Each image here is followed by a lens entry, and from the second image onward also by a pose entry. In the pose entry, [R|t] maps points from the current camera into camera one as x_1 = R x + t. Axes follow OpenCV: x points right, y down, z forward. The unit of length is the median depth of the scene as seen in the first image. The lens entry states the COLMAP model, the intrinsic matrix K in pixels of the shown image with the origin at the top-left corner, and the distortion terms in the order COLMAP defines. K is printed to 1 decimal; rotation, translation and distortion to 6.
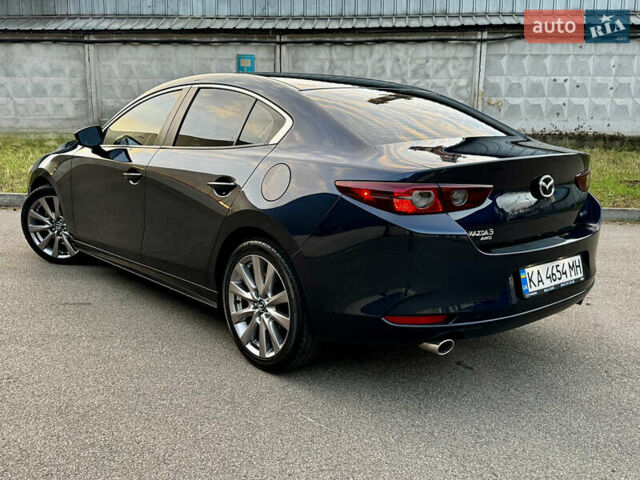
lens RADIAL K [[652.4, 0, 320.0], [0, 652.4, 240.0], [0, 0, 1]] dist [0.193089, -0.429816]
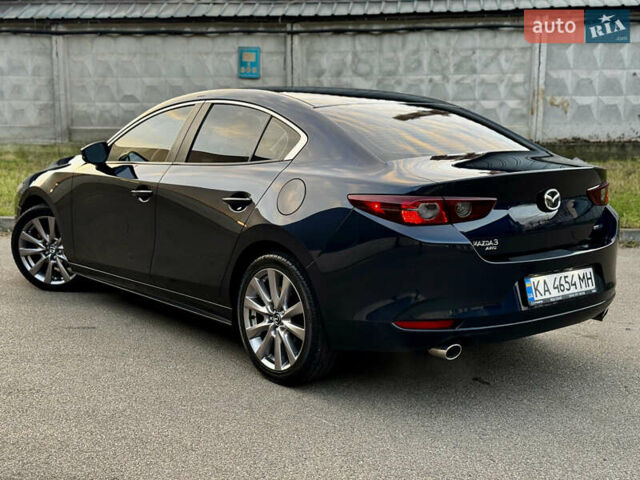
lens RADIAL K [[906.5, 0, 320.0], [0, 906.5, 240.0], [0, 0, 1]] dist [0.221686, -0.485811]
pose [[0.999617, -0.004152, -0.027365, 0.004458], [0.002771, 0.998729, -0.050328, 0.013605], [0.027539, 0.050233, 0.998358, -0.111643]]
